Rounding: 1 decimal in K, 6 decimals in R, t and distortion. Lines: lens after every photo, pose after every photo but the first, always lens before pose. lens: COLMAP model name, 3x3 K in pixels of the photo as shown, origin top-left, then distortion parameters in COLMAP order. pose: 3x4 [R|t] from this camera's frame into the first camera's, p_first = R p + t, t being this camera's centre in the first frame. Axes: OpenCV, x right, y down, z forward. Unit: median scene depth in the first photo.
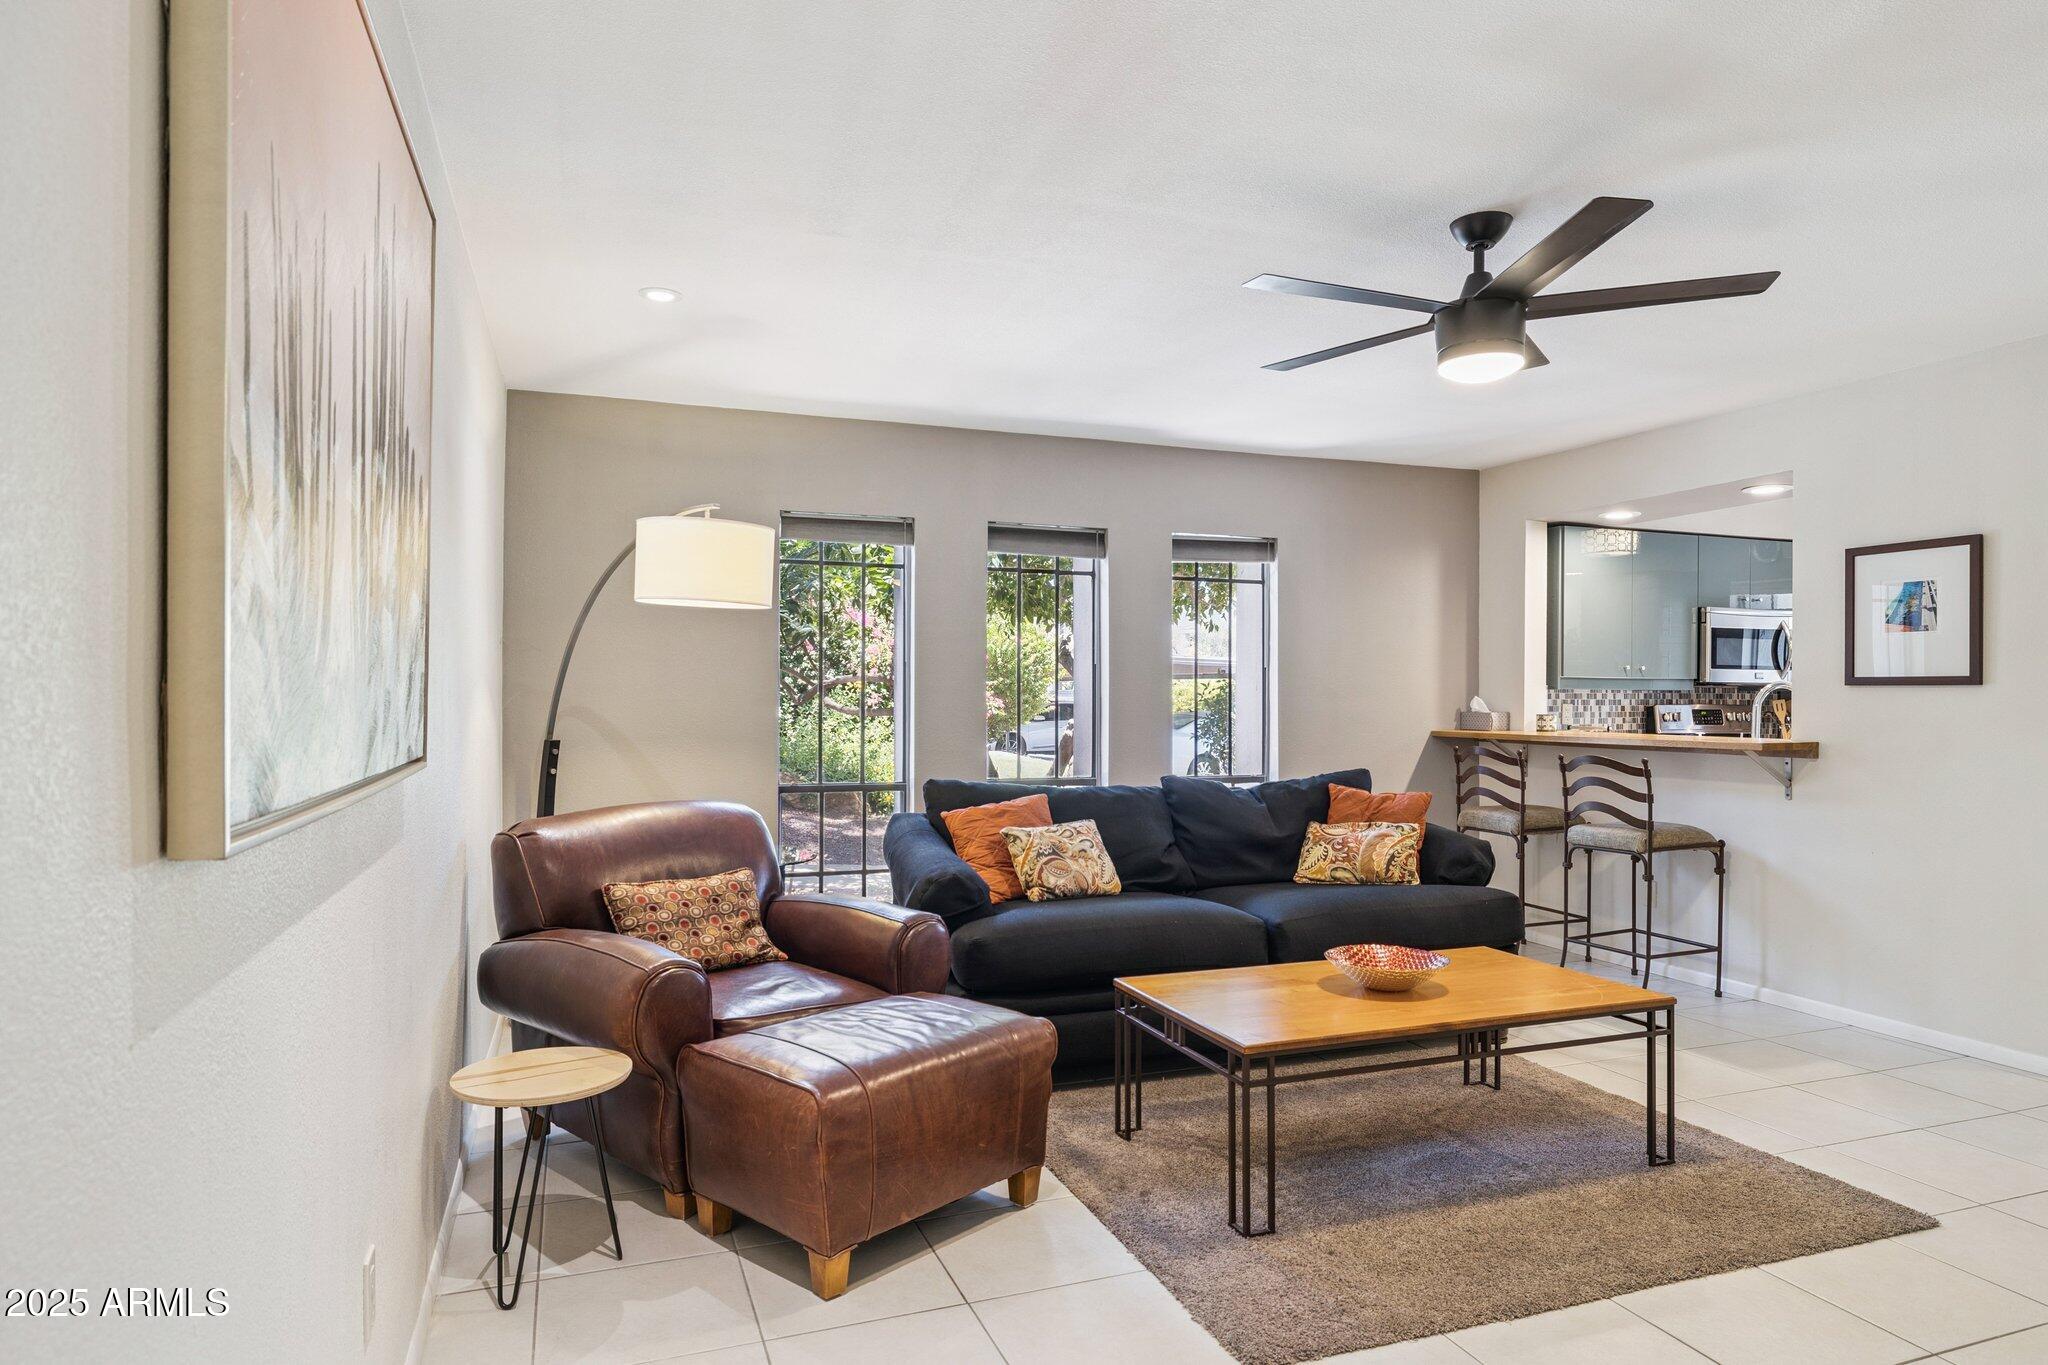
lens RADIAL K [[1203.3, 0, 1021.4], [0, 1203.3, 698.7], [0, 0, 1]] dist [-0.023617, -0.000575]
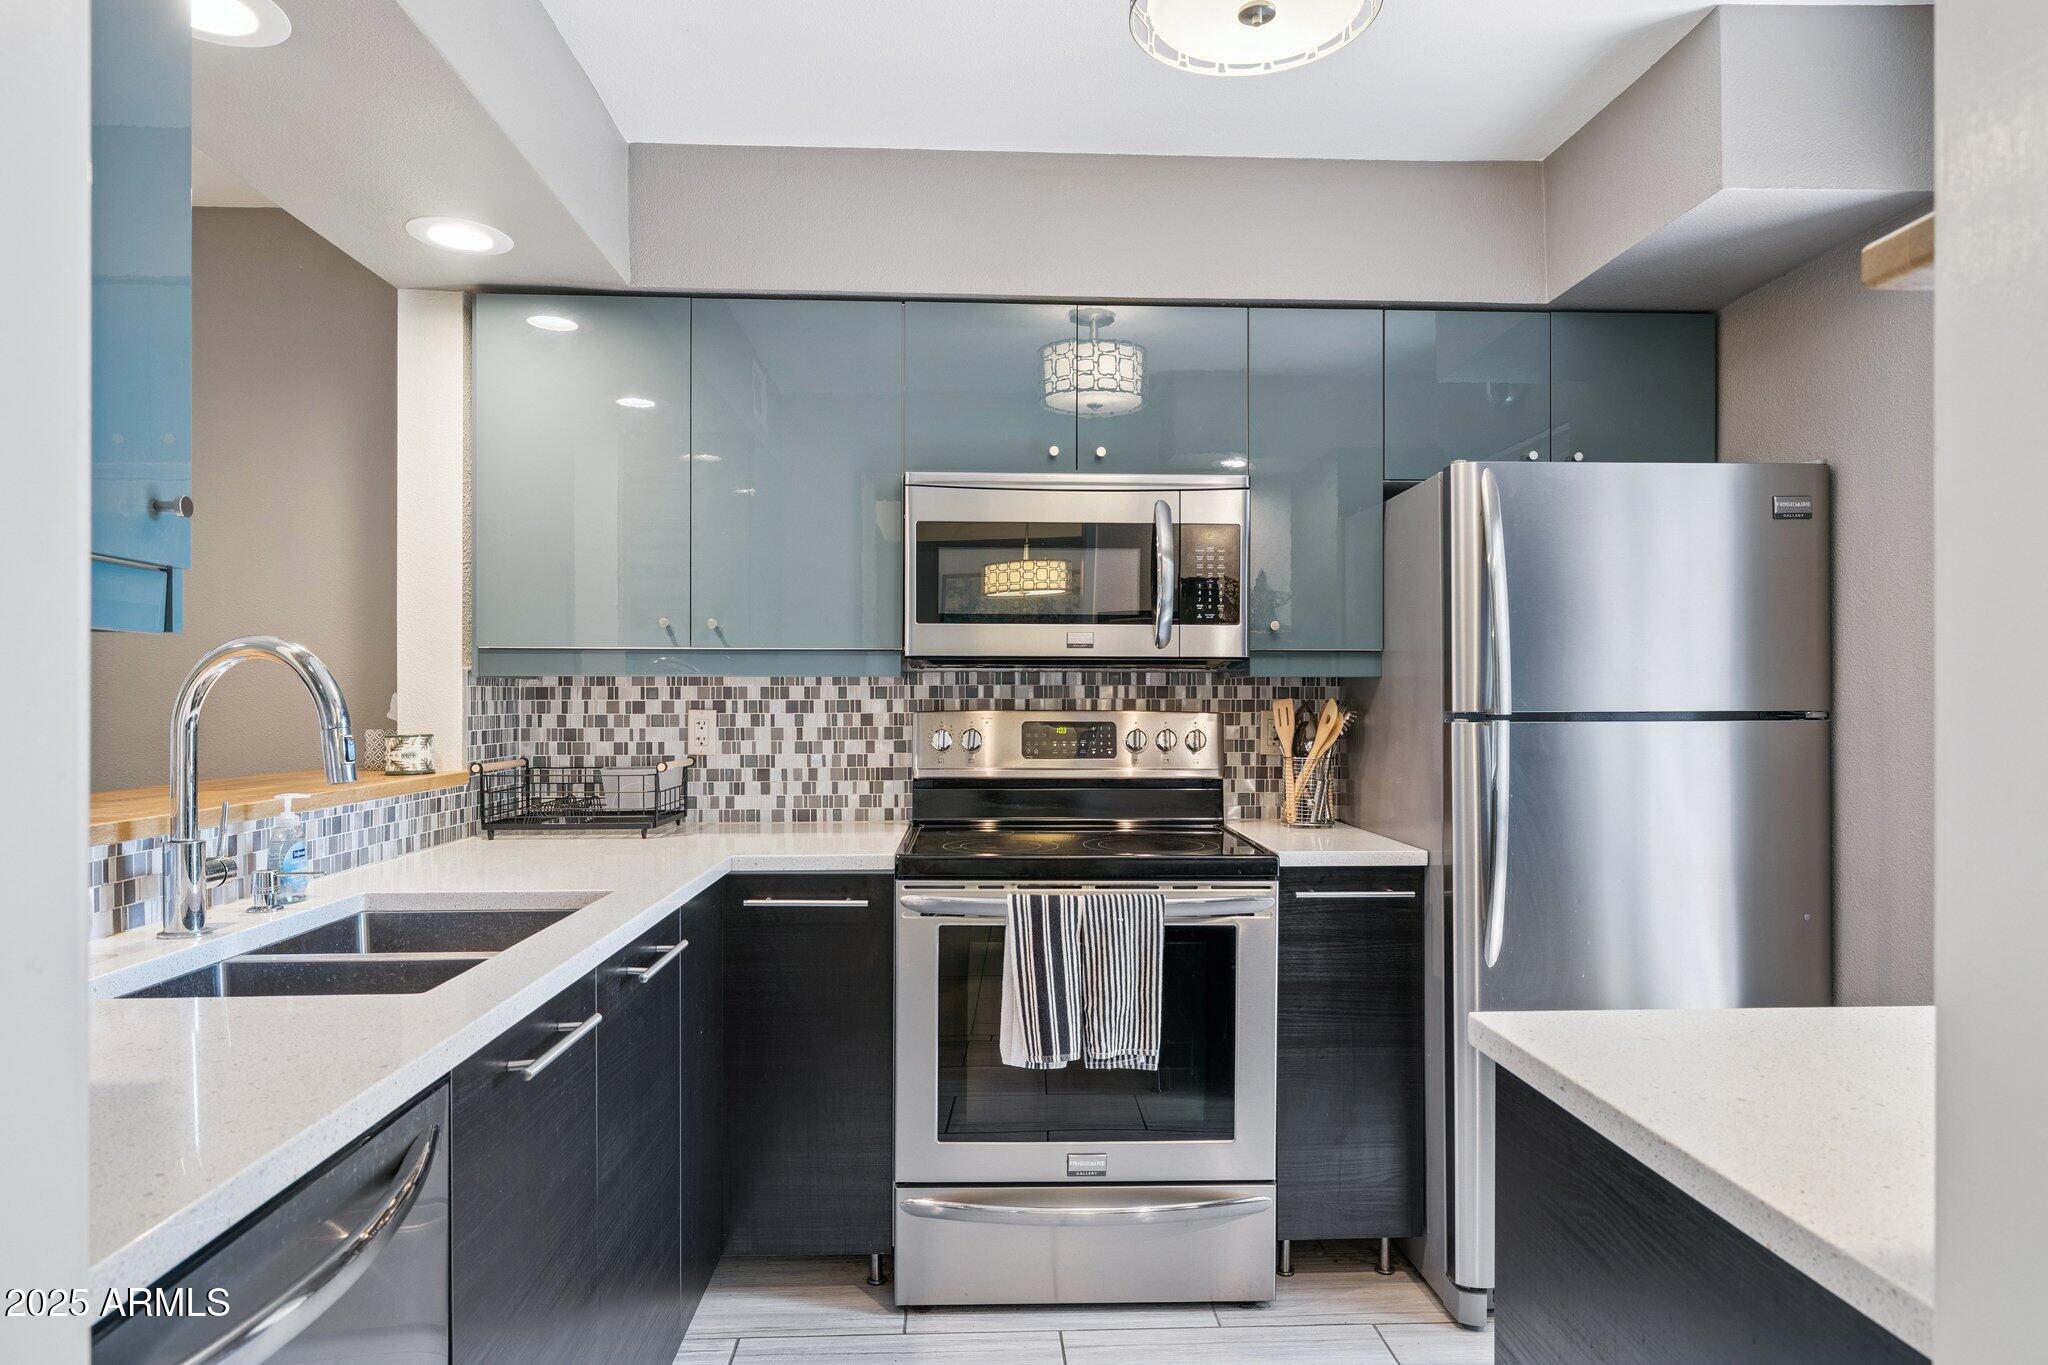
lens RADIAL K [[1203.3, 0, 1025.5], [0, 1203.3, 686.3], [0, 0, 1]] dist [-0.023617, -0.000575]
pose [[0.949486, -0.004097, -0.313782, 0.705474], [0.003162, 0.999989, -0.003490, -0.002601], [0.313793, 0.002321, 0.949489, 0.602815]]
